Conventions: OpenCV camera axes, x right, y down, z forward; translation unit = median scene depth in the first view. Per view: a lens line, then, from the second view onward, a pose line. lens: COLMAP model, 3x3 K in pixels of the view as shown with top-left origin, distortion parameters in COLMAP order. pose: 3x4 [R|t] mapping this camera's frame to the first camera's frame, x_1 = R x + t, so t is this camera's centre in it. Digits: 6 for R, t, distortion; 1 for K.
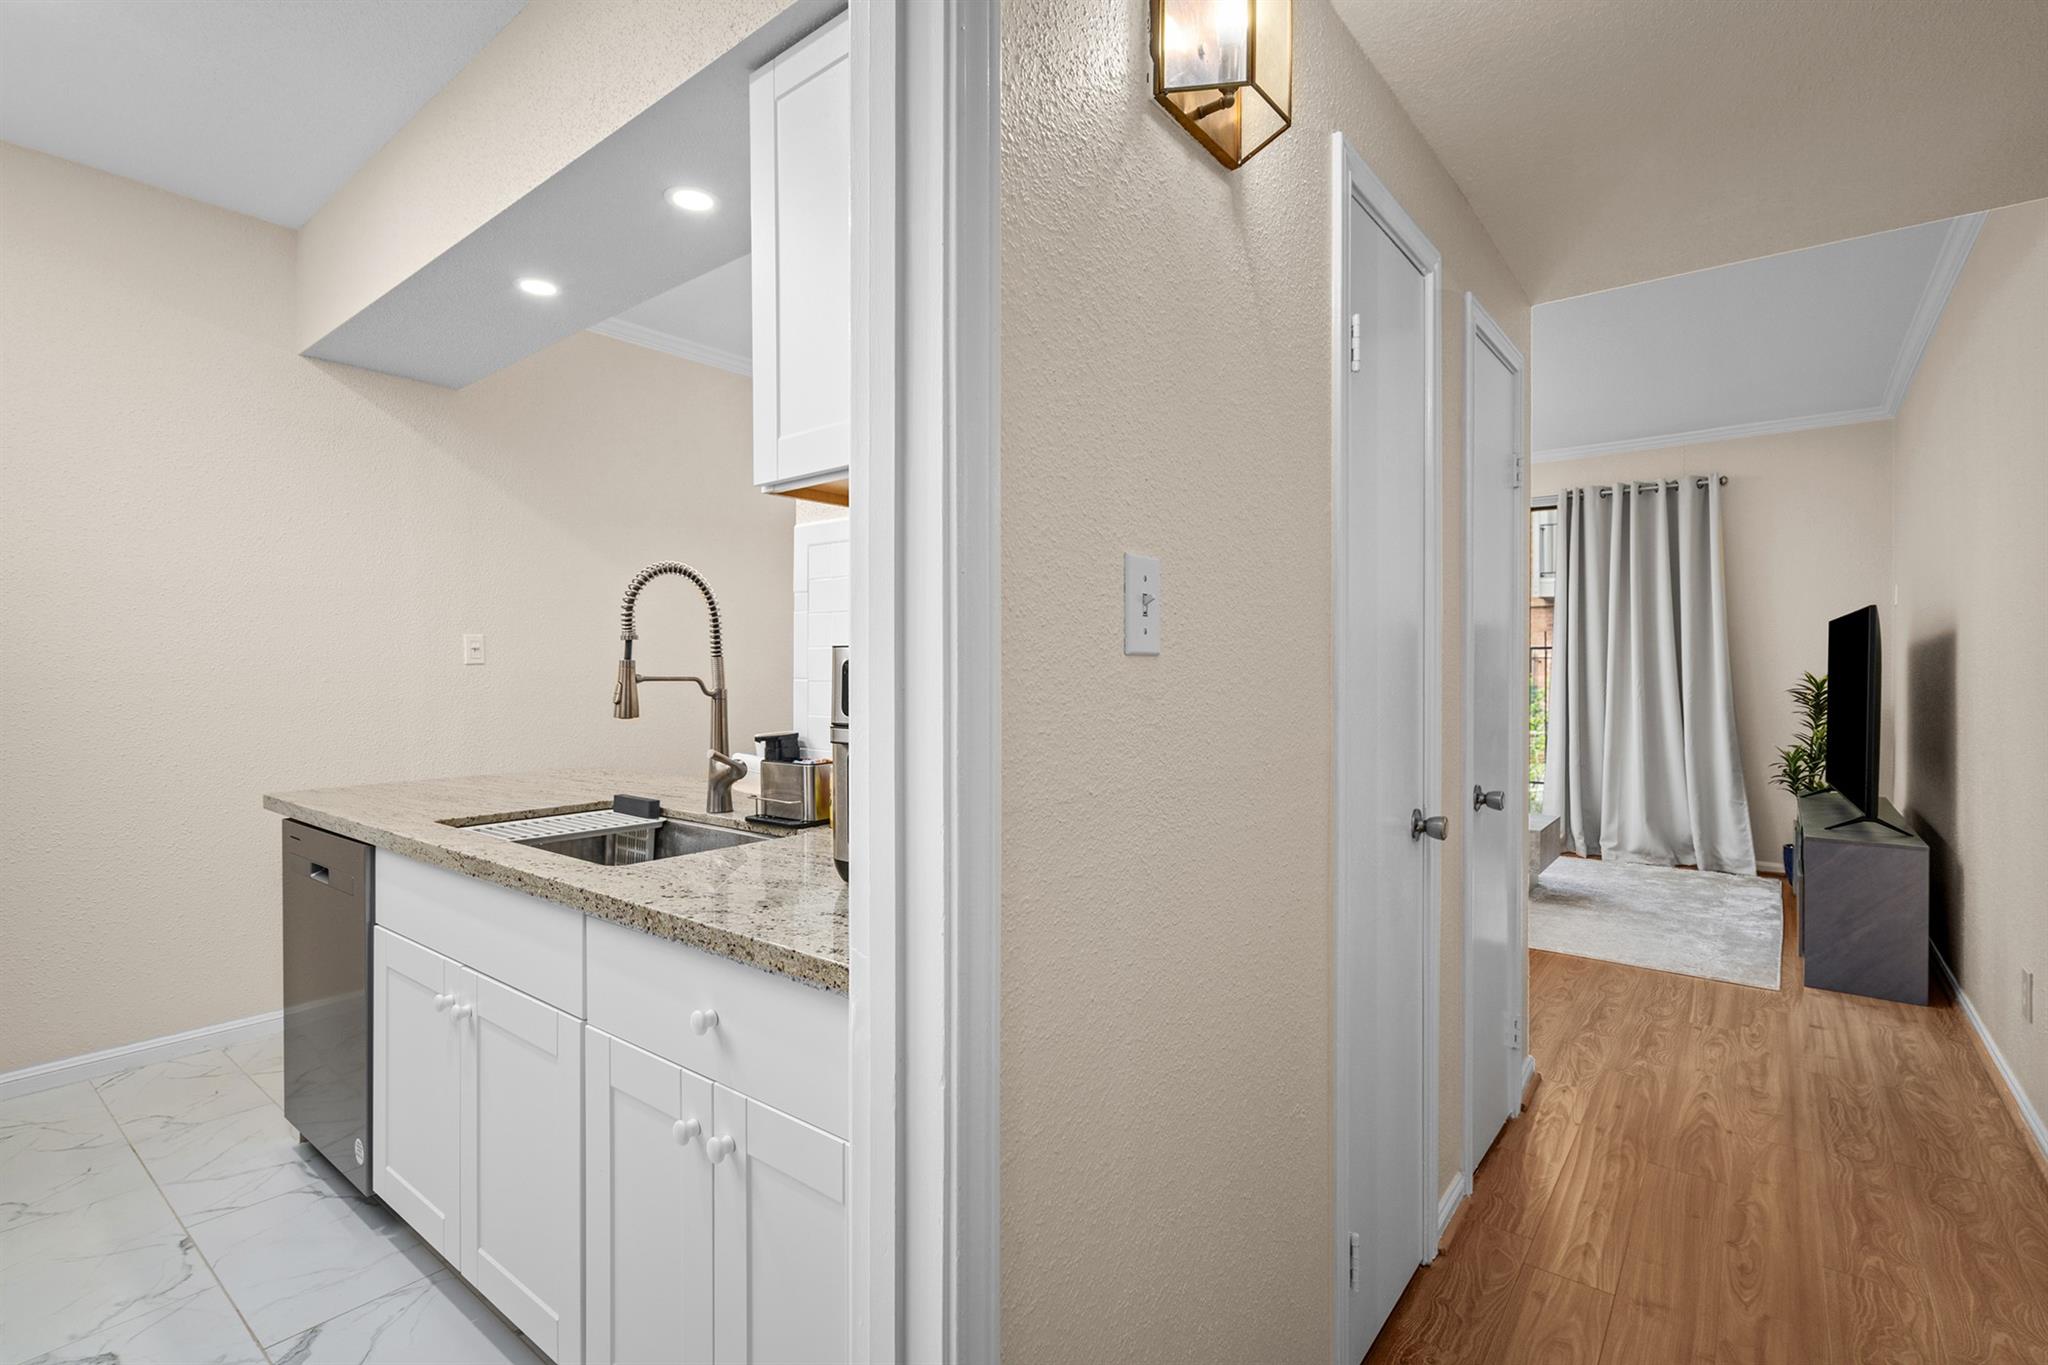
lens RADIAL K [[942.9, 0, 1022.3], [0, 942.9, 674.3], [0, 0, 1]] dist [-0.004972, -0.000272]
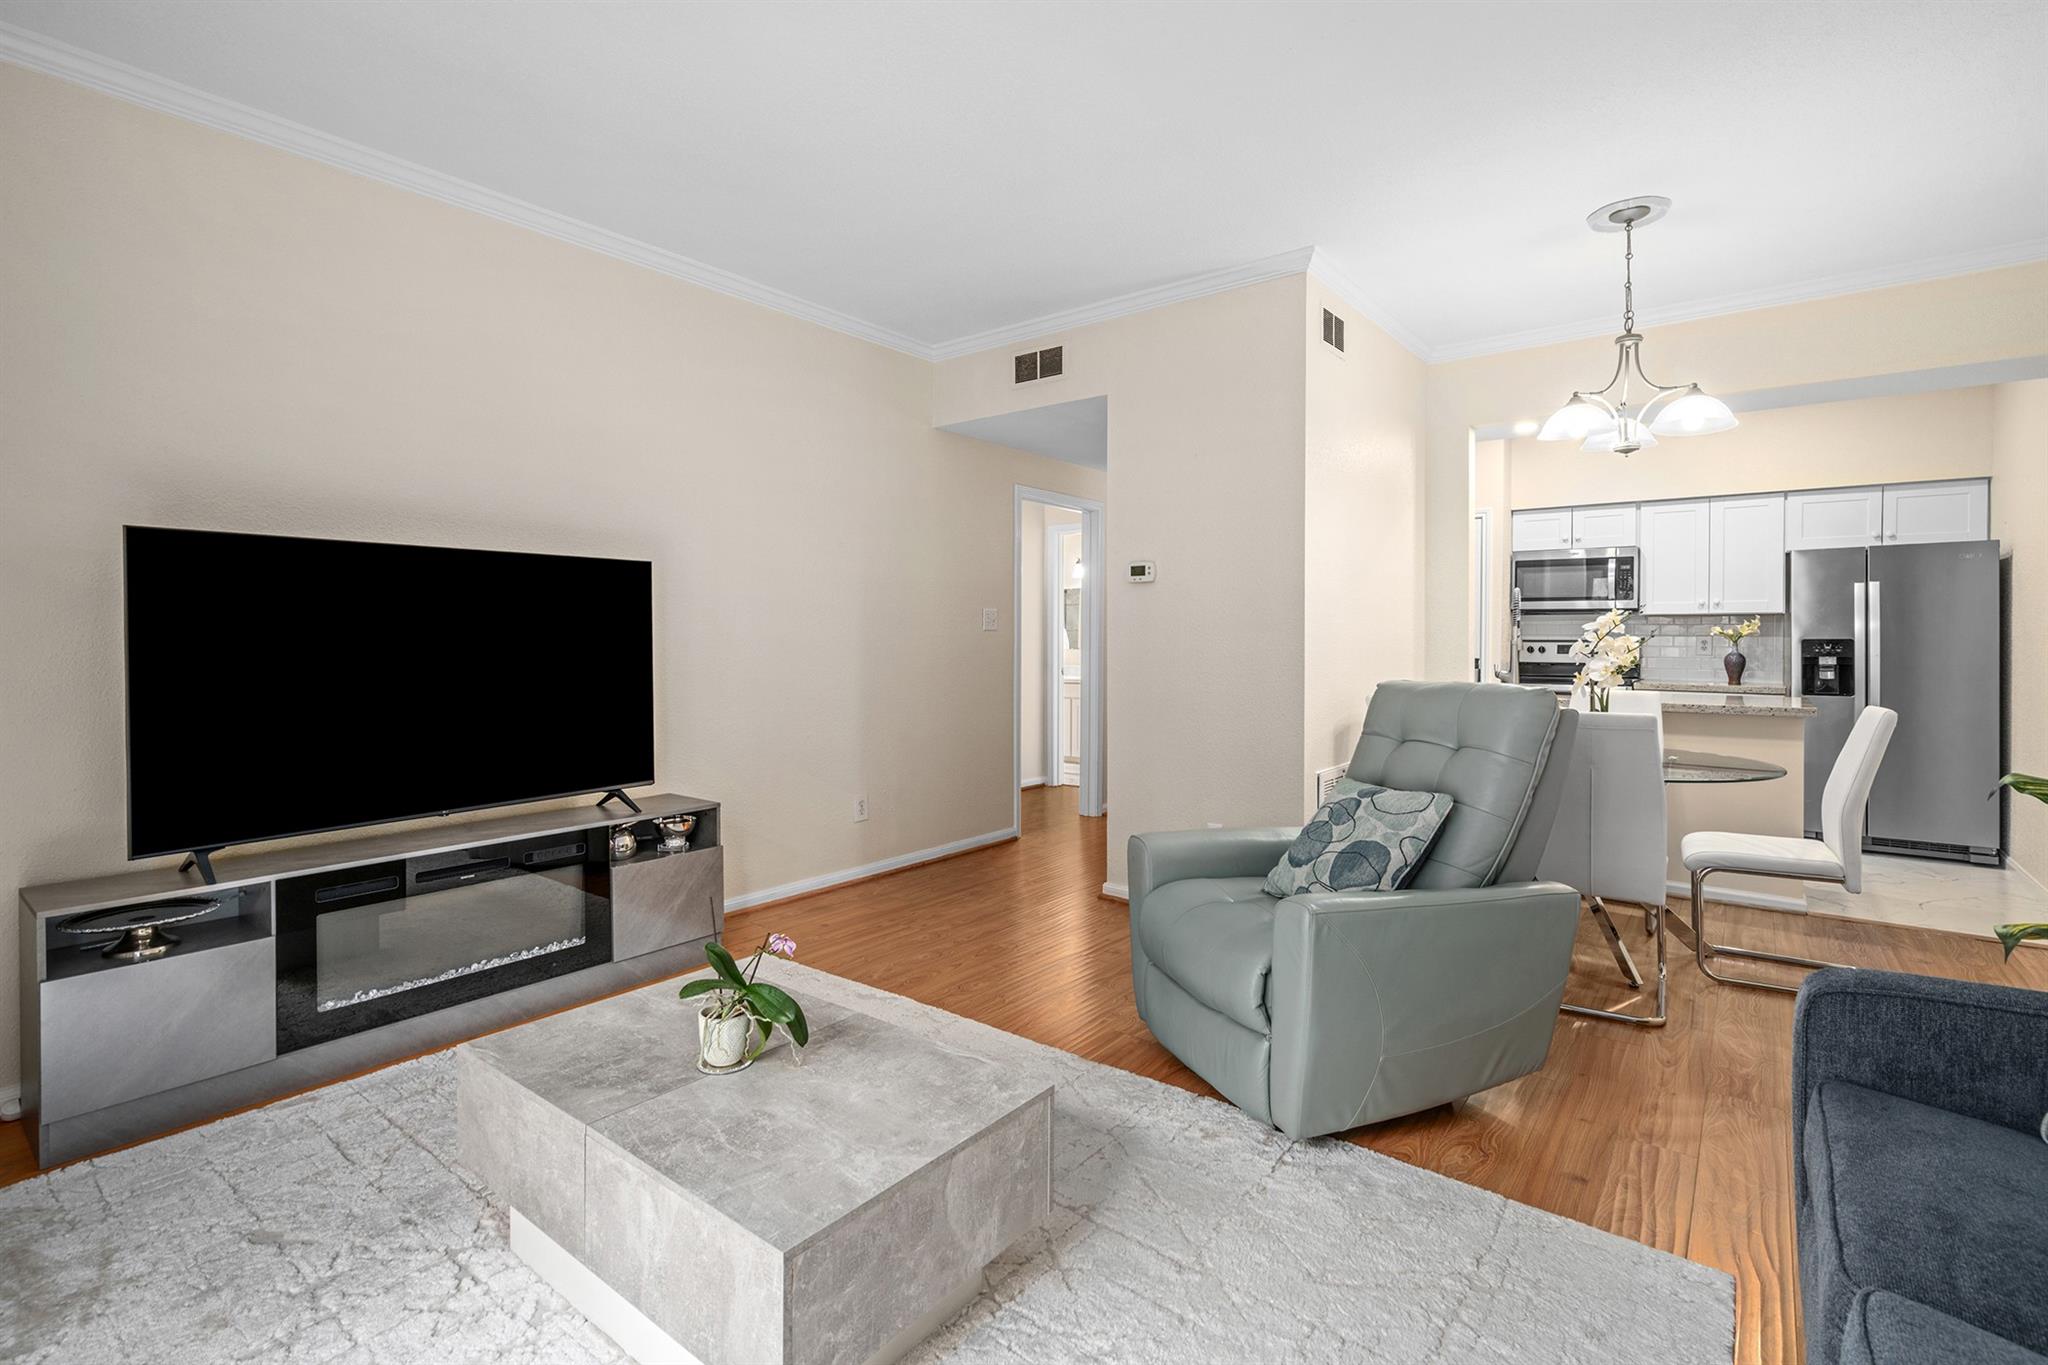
lens RADIAL K [[942.9, 0, 1015.3], [0, 942.9, 642.3], [0, 0, 1]] dist [-0.004972, -0.000272]
pose [[-0.999999, 0.001643, 0.000038, 0.586819], [0.001644, 0.999966, 0.008138, 0.000199], [-0.000025, 0.008138, -0.999967, 2.168481]]
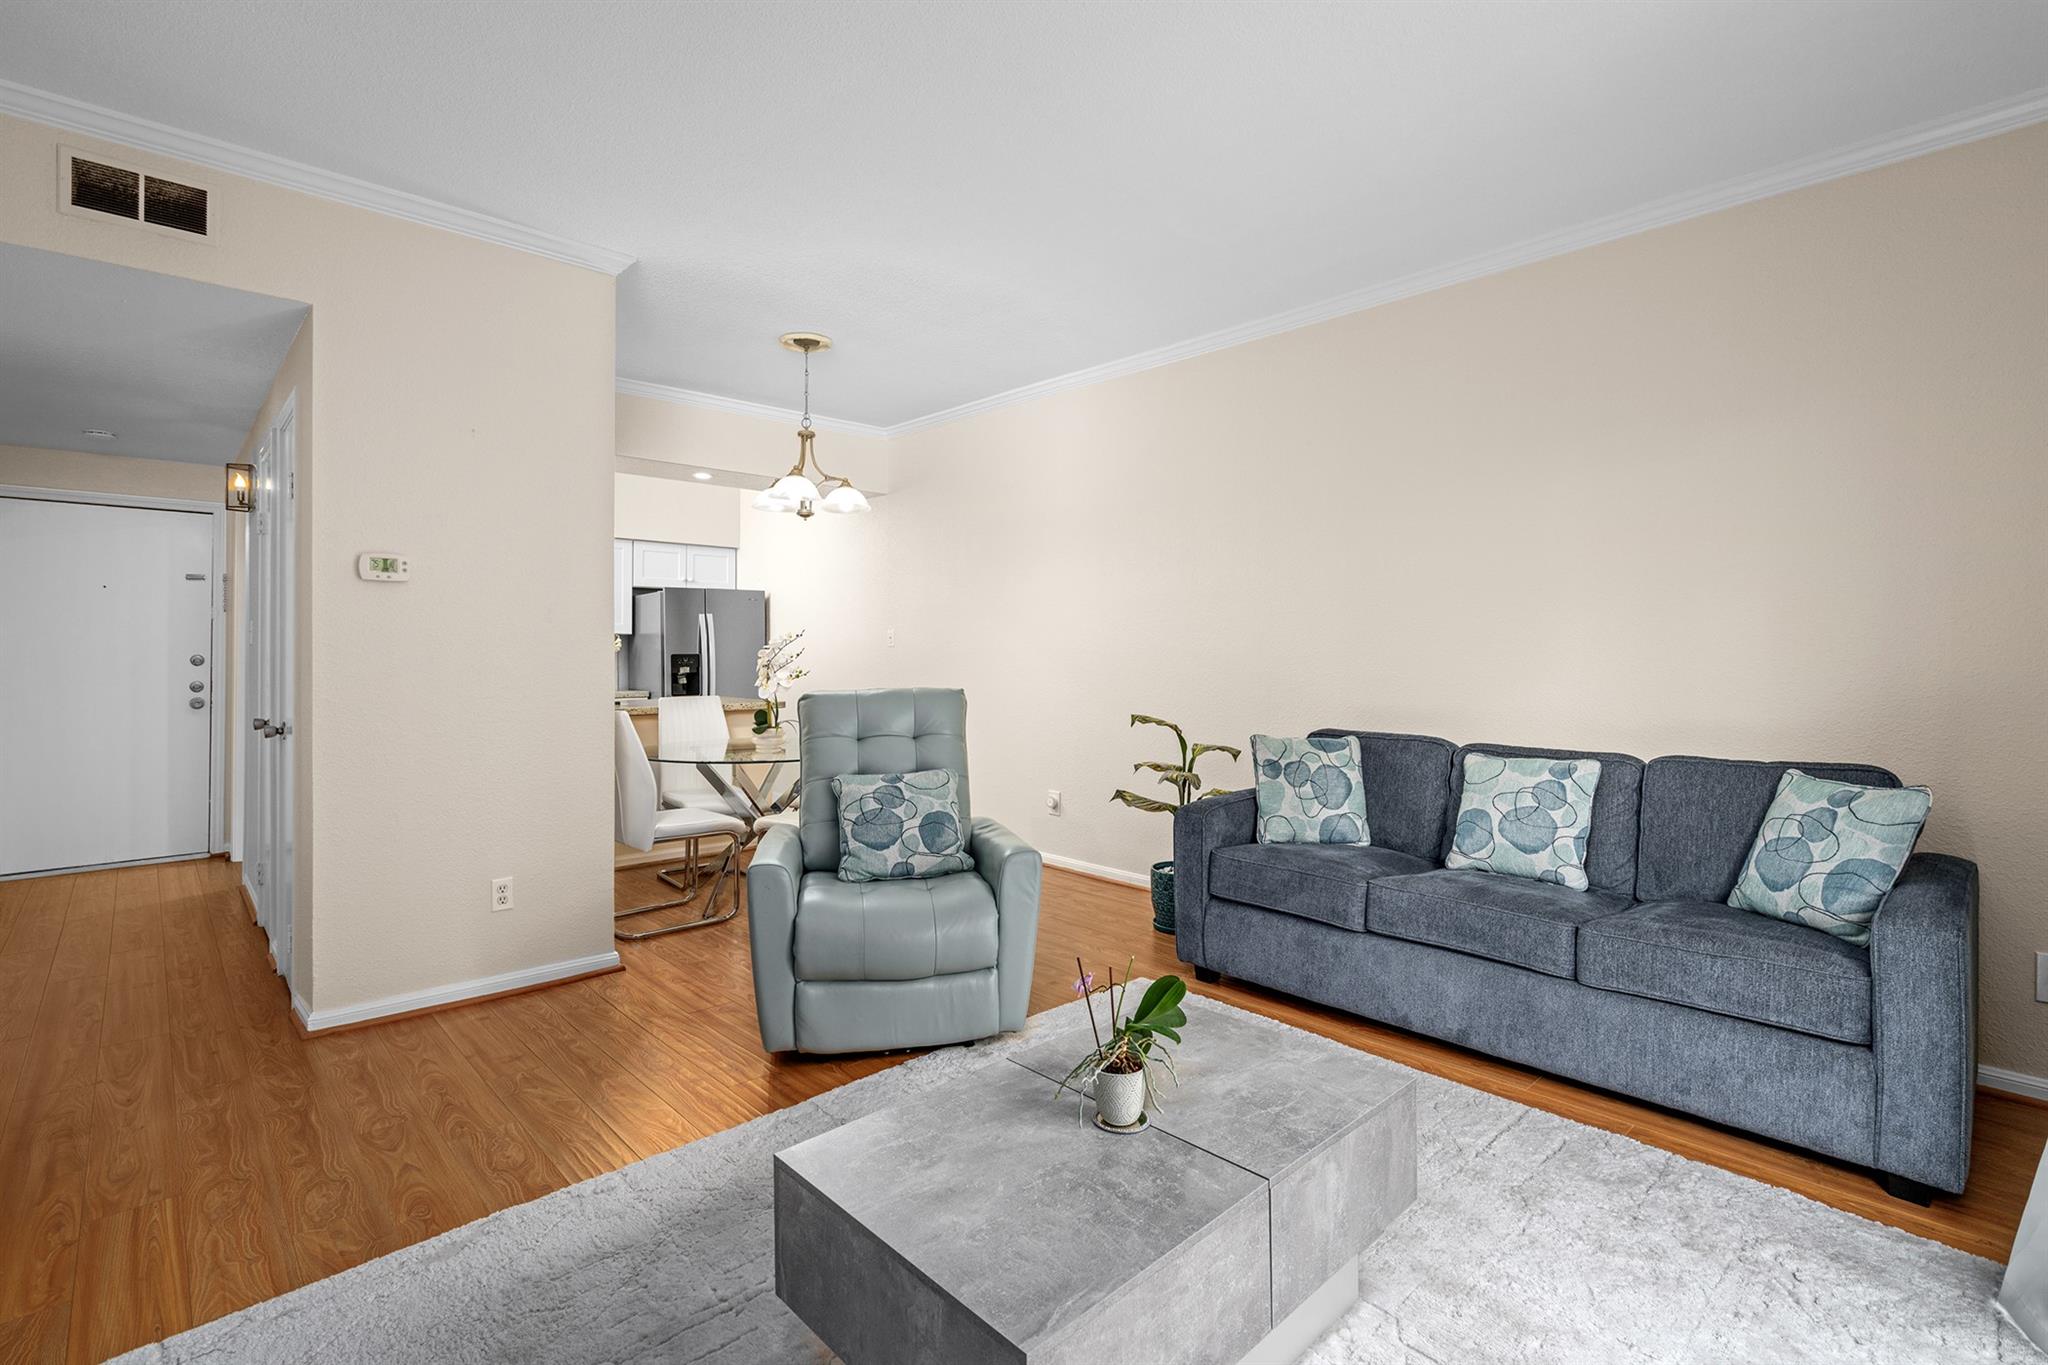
lens RADIAL K [[942.9, 0, 1014.2], [0, 942.9, 647.3], [0, 0, 1]] dist [-0.004972, -0.000272]
pose [[-0.150541, -0.001545, -0.988603, 1.248496], [-0.001887, 0.999997, -0.001276, -0.004402], [0.988602, 0.001674, -0.150544, 1.655006]]
